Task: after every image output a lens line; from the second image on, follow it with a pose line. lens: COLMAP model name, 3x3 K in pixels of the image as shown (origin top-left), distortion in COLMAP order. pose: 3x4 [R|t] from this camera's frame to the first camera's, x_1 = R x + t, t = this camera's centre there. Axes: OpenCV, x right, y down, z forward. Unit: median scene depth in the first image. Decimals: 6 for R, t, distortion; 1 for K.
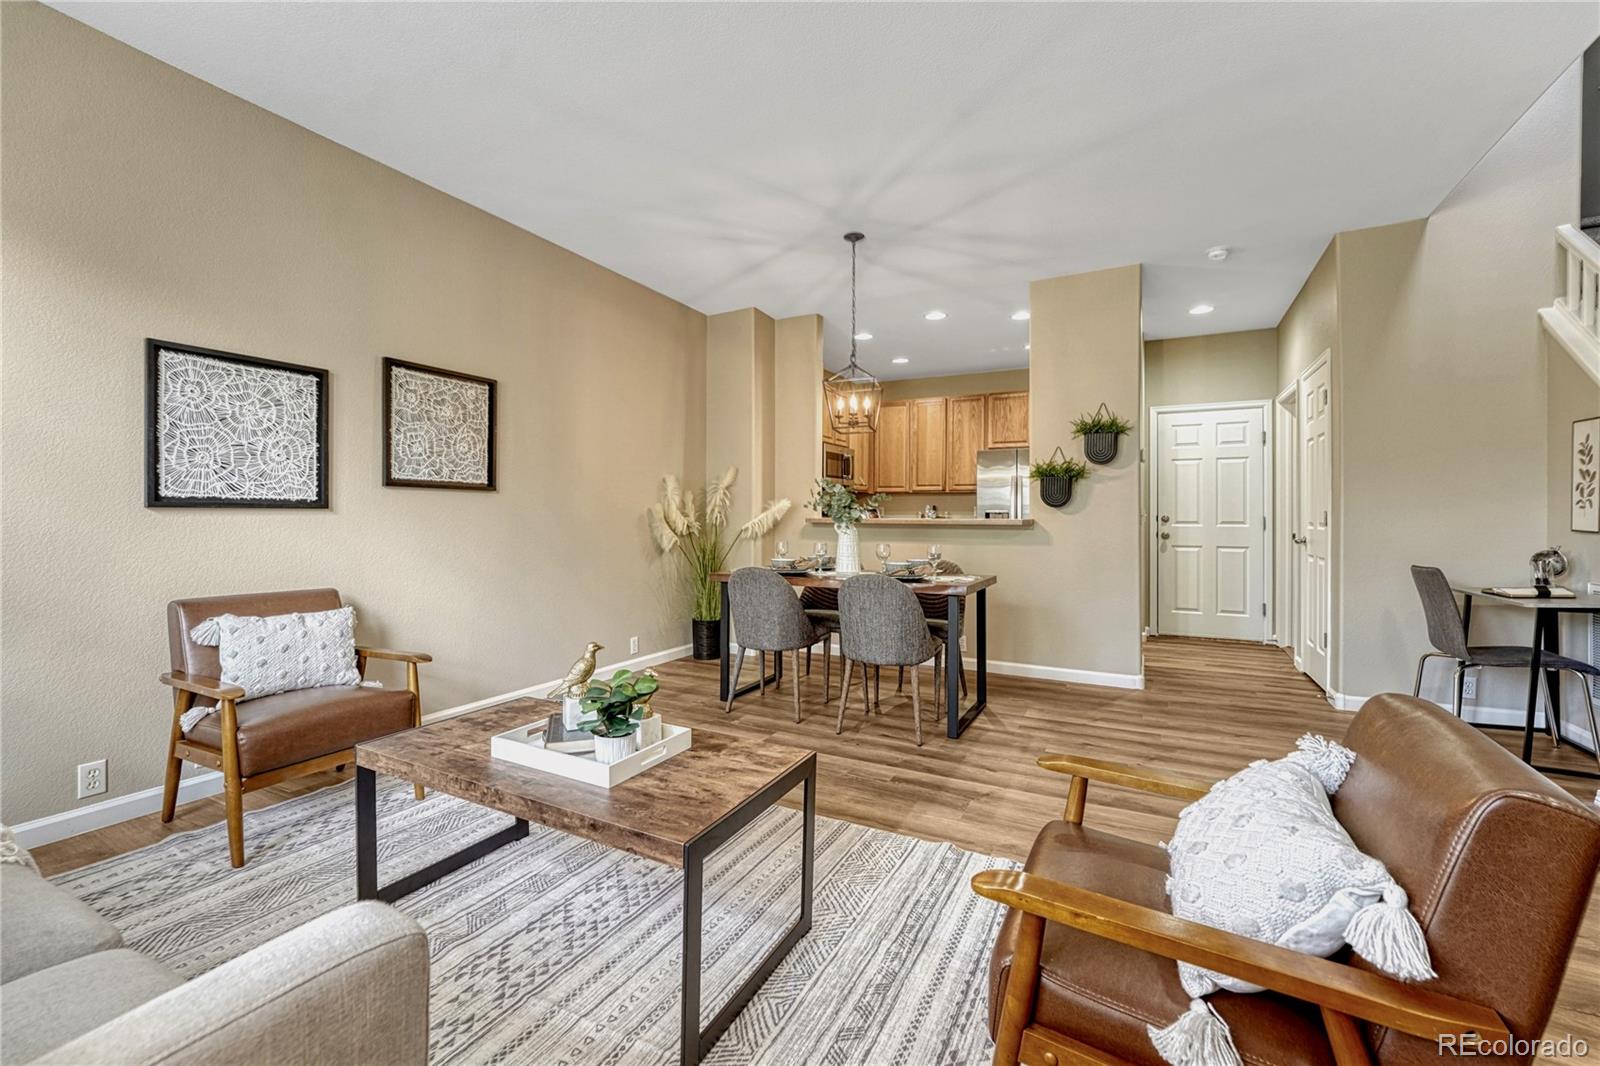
lens RADIAL K [[666.5, 0, 783.4], [0, 666.5, 517.6], [0, 0, 1]] dist [-0.011306, 0.001798]
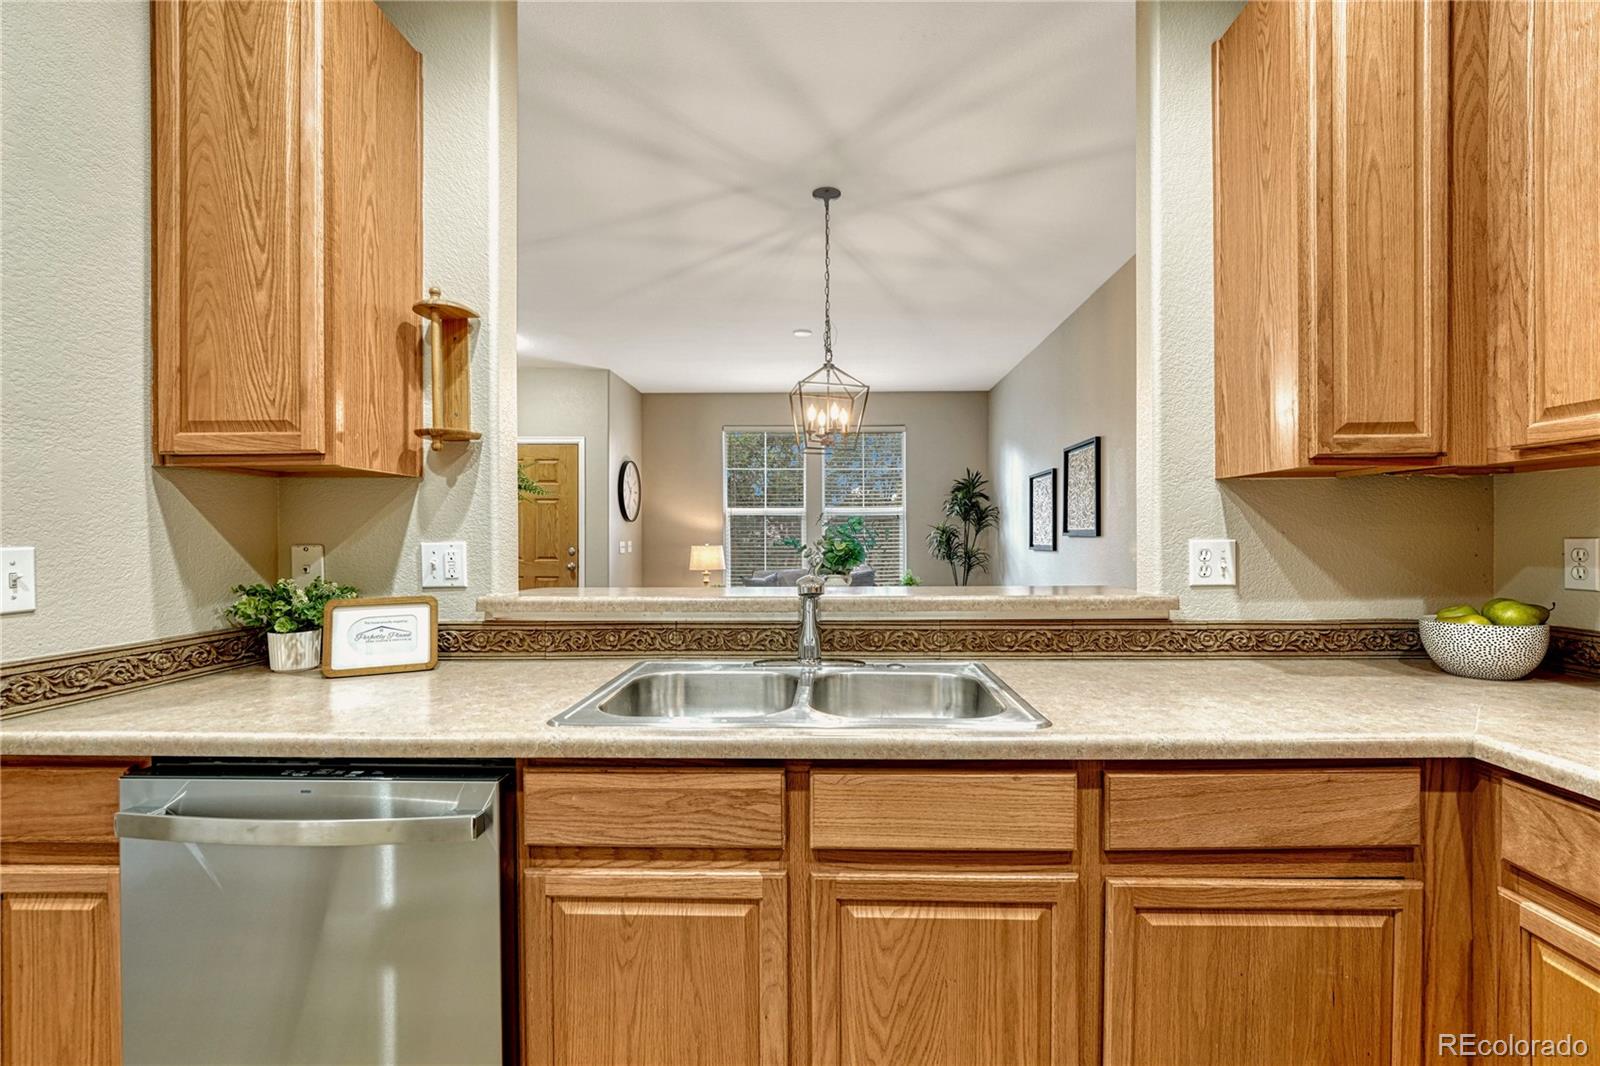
lens RADIAL K [[666.5, 0, 839.1], [0, 666.5, 546.9], [0, 0, 1]] dist [-0.011306, 0.001798]
pose [[-0.877503, 0.006252, -0.479530, 0.492370], [-0.001136, 0.999885, 0.015116, -0.038488], [0.479570, 0.013809, -0.877395, 1.804300]]
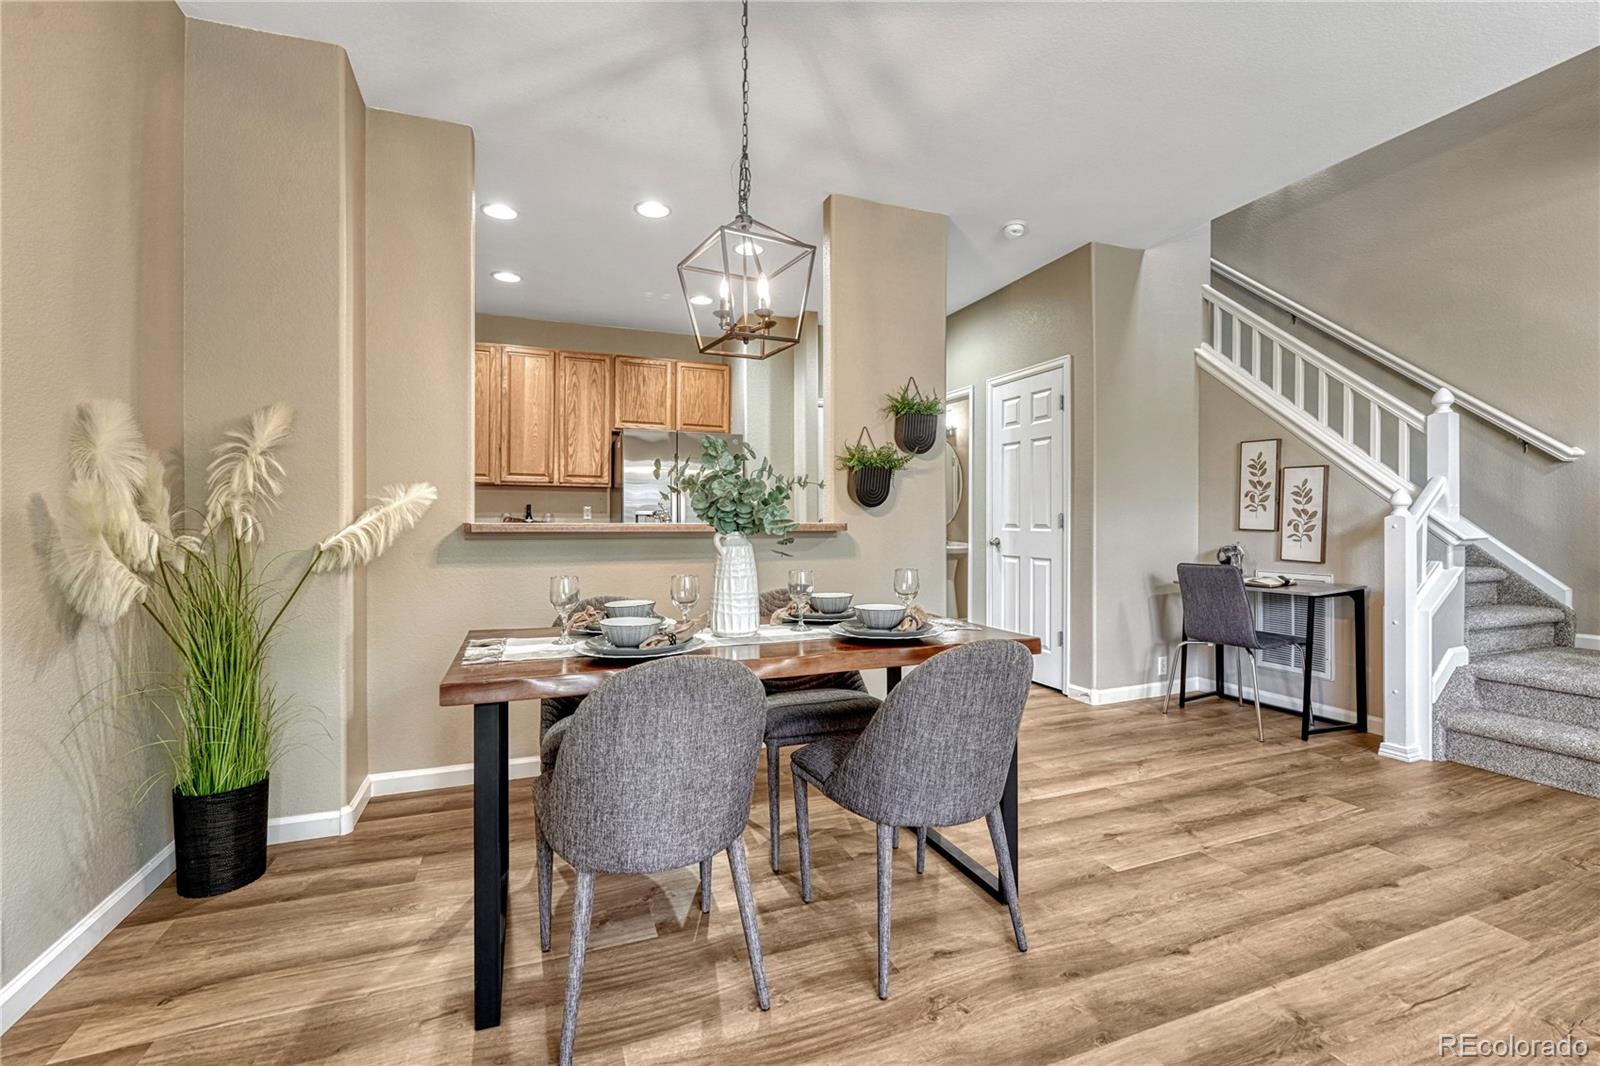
lens RADIAL K [[688.9, 0, 793.7], [0, 688.9, 527.8], [0, 0, 1]] dist [-0.004531, 0.001314]
pose [[0.651764, -0.011064, 0.758341, -0.286889], [0.004709, 0.999933, 0.010542, -0.000694], [-0.758407, -0.003300, 0.651772, 0.686756]]
